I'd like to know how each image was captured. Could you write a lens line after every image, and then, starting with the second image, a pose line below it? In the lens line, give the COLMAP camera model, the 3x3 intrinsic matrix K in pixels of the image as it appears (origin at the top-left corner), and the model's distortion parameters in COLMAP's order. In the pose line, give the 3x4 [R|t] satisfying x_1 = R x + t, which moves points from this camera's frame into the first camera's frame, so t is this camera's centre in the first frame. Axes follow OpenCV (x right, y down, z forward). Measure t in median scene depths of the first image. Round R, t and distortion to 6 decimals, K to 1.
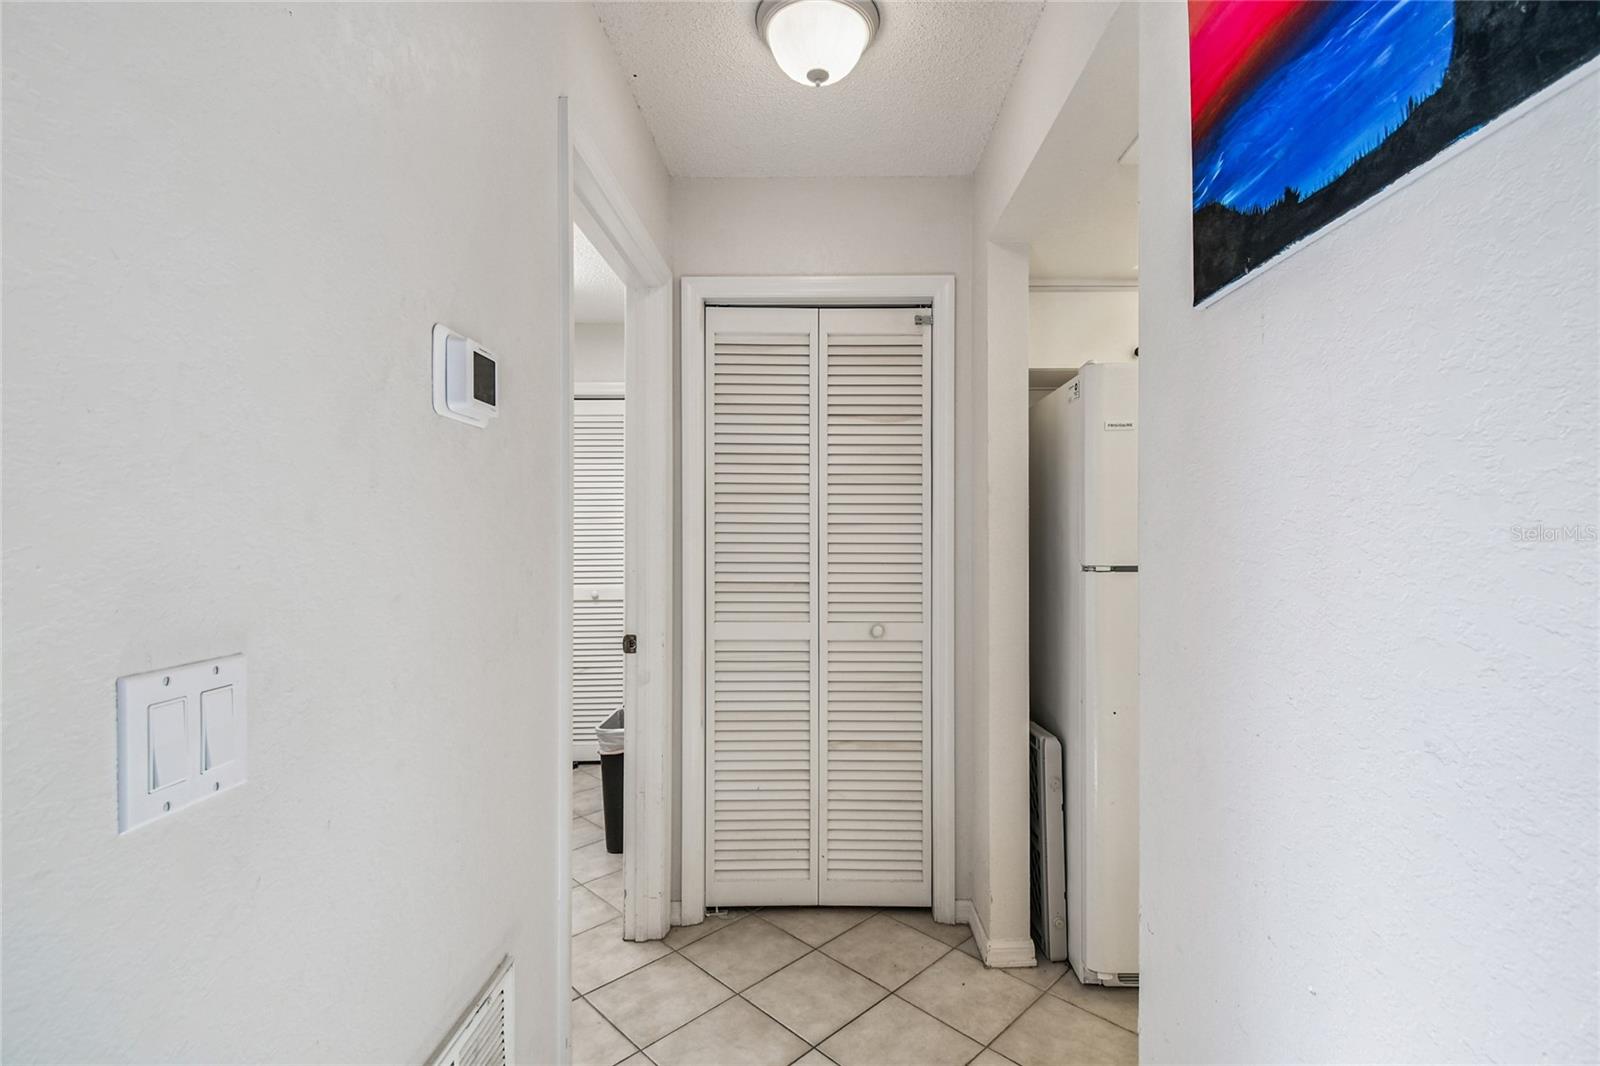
lens RADIAL K [[719.5, 0, 800.0], [0, 719.5, 533.0], [0, 0, 1]] dist [0.000351, -0.000123]
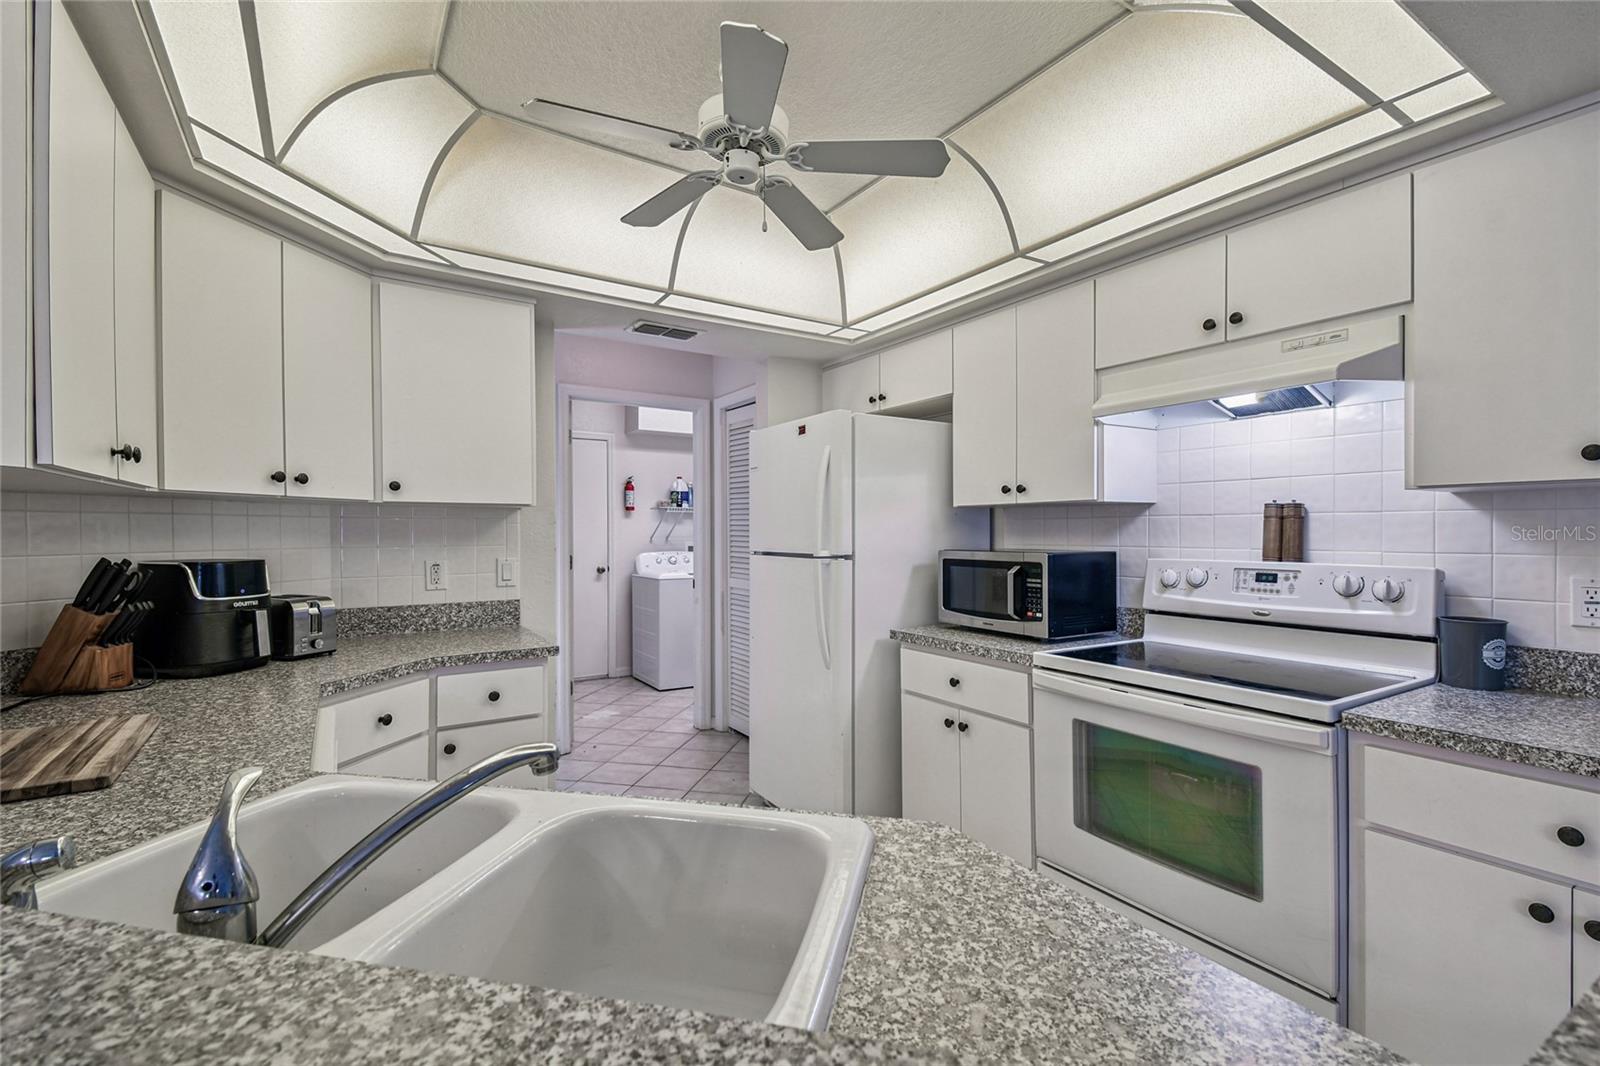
lens RADIAL K [[699.5, 0, 795.2], [0, 699.5, 533.4], [0, 0, 1]] dist [0.044029, -0.024473]
pose [[0.570074, 0.005940, -0.821572, 1.502798], [0.000514, 0.999971, 0.007587, -0.004468], [0.821593, -0.004747, 0.570055, 0.095526]]
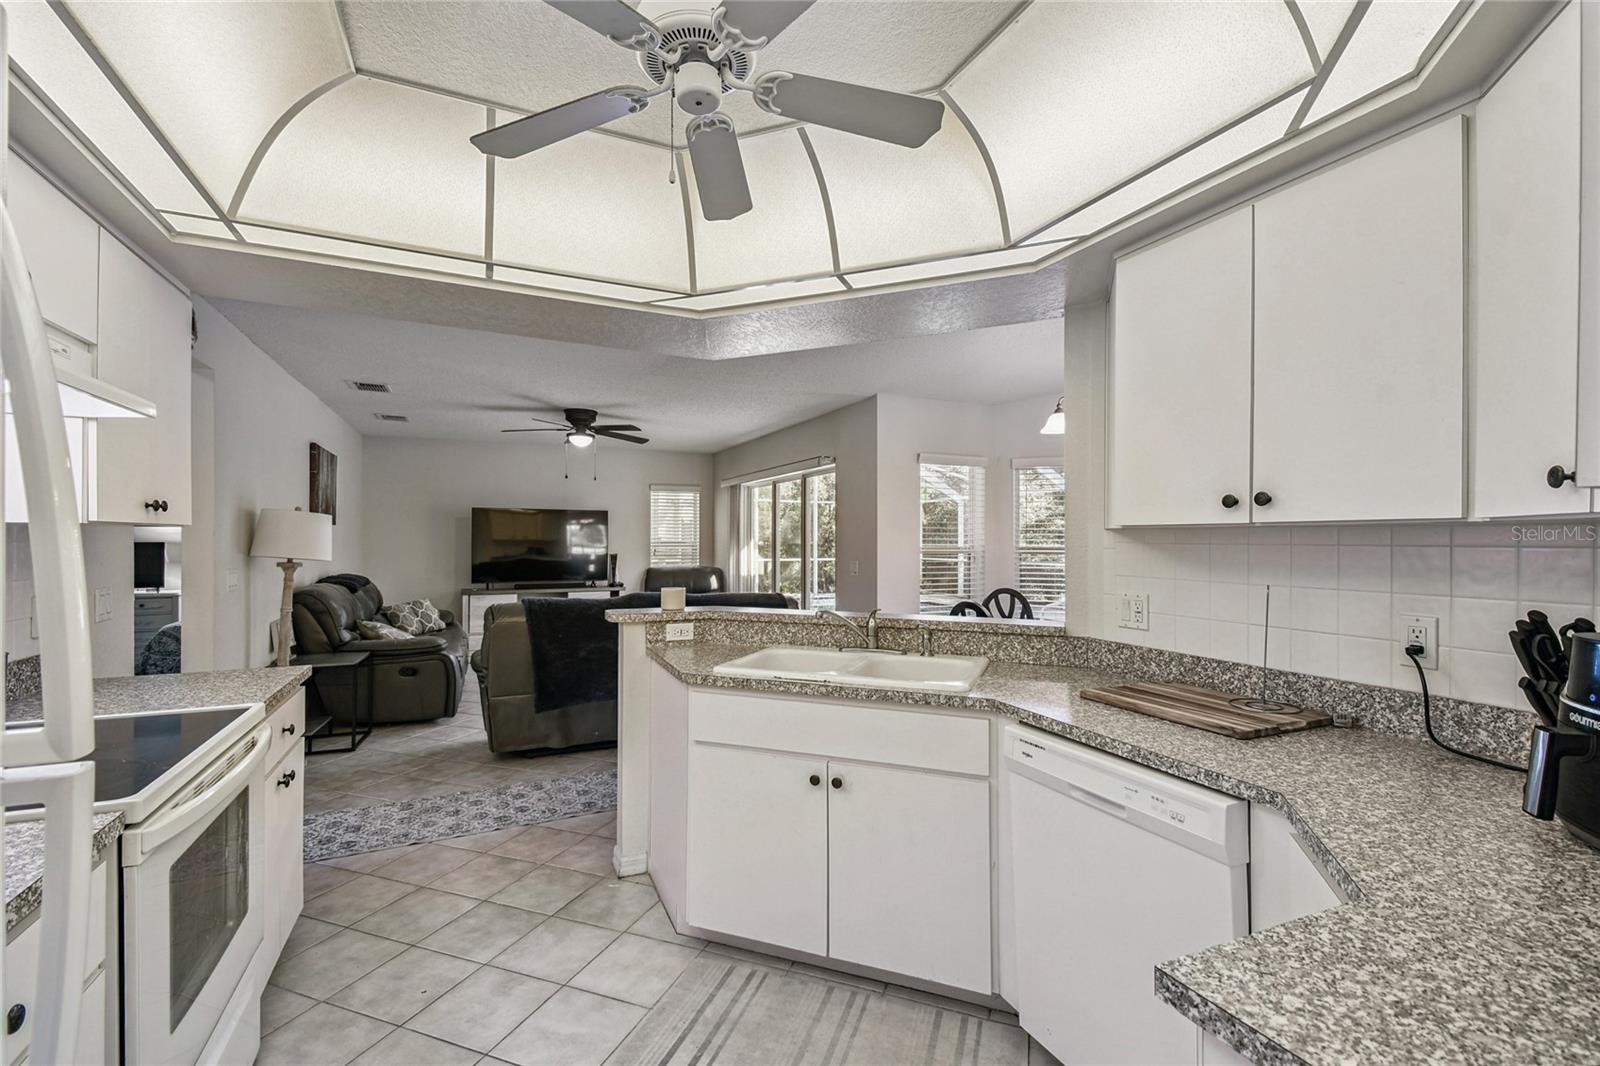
lens RADIAL K [[699.5, 0, 795.2], [0, 699.5, 533.4], [0, 0, 1]] dist [0.044029, -0.024473]
pose [[-0.447266, 0.009752, 0.894348, 0.316661], [-0.001531, 0.999931, -0.011669, -0.025159], [-0.894400, -0.006589, -0.447220, 0.657989]]
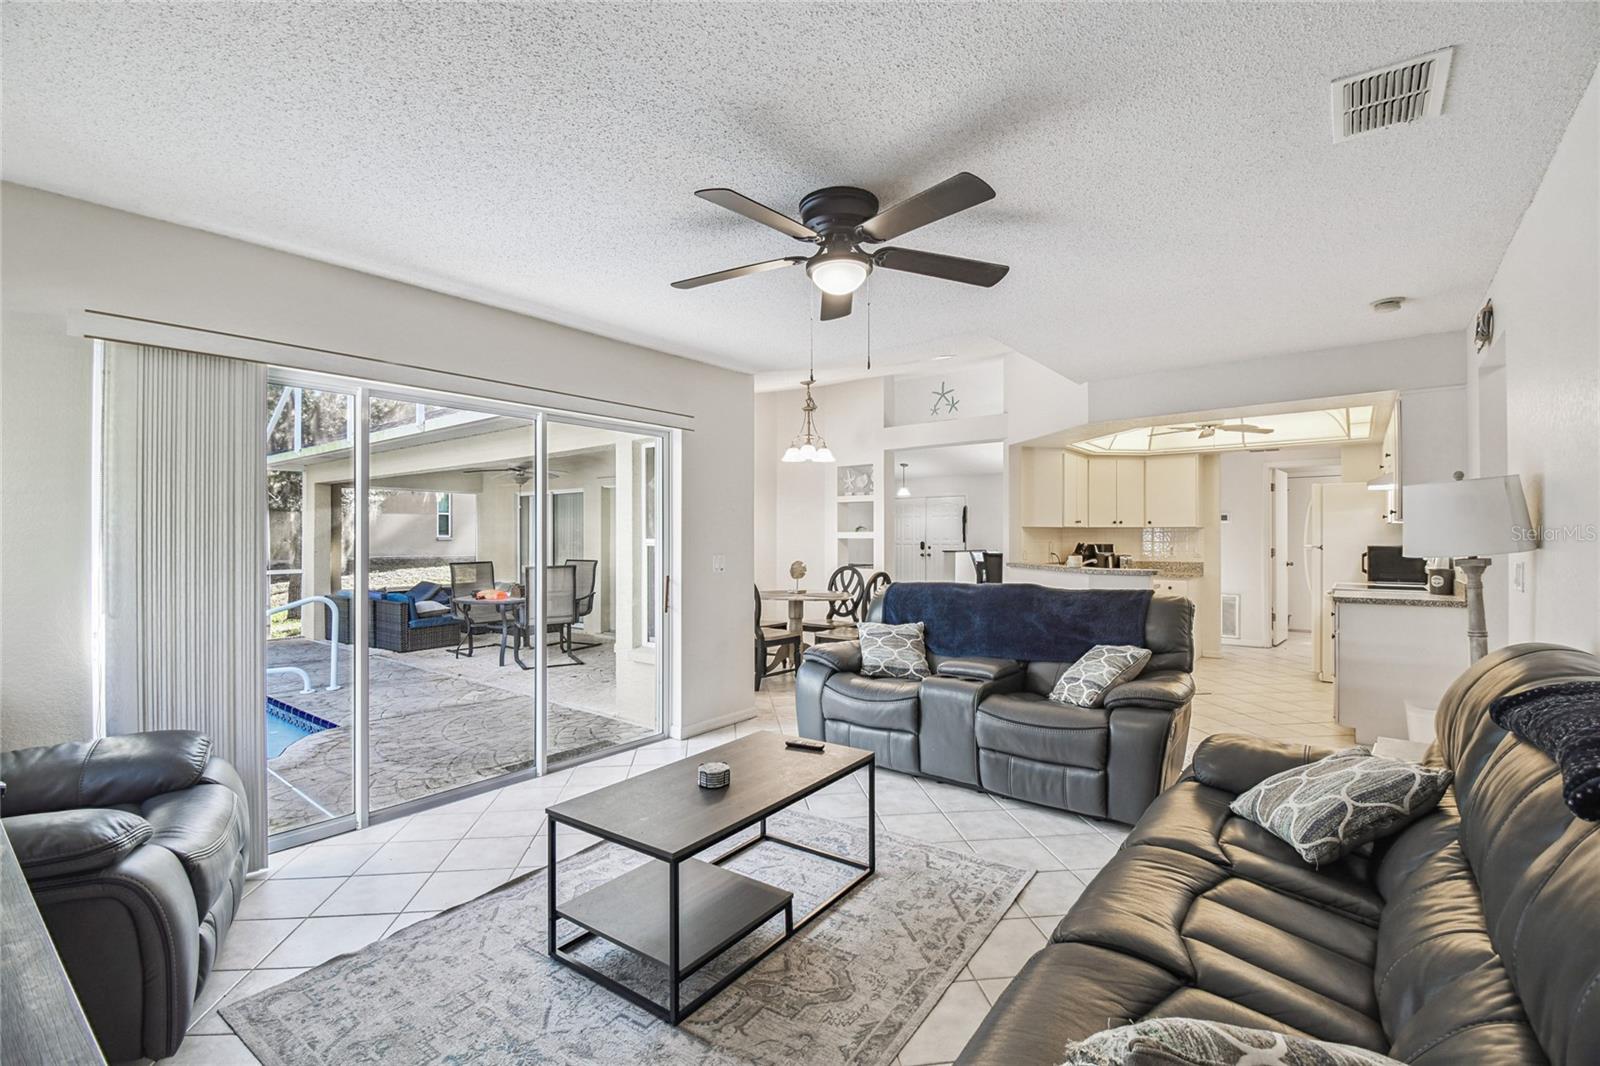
lens RADIAL K [[719.5, 0, 800.0], [0, 719.5, 533.0], [0, 0, 1]] dist [0.000351, -0.000123]
pose [[-0.578370, 0.001823, -0.815773, 3.874062], [0.006720, 0.999974, -0.002529, -0.017883], [0.815747, -0.006944, -0.578367, 0.776288]]
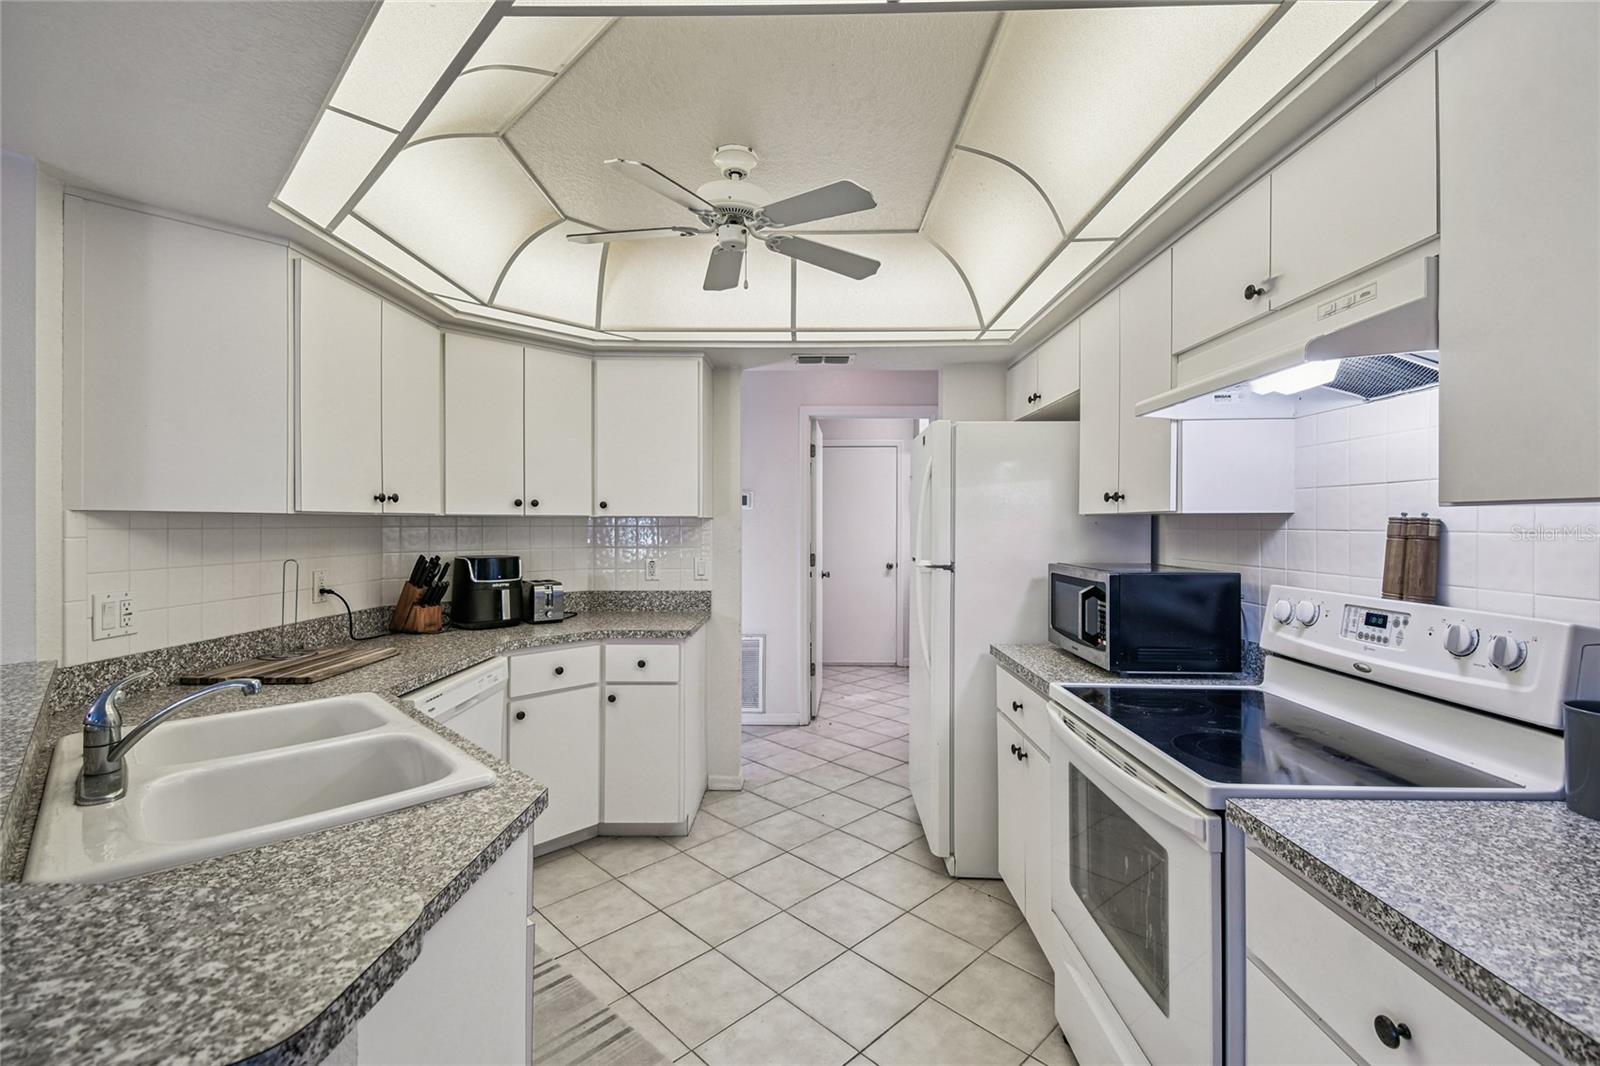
lens RADIAL K [[693.8, 0, 796.5], [0, 693.8, 520.6], [0, 0, 1]] dist [0.047268, -0.025822]
pose [[0.028970, 0.000134, -0.999580, 1.732876], [0.000778, 1.000000, 0.000156, -0.032379], [0.999580, -0.000783, 0.028970, 0.529875]]
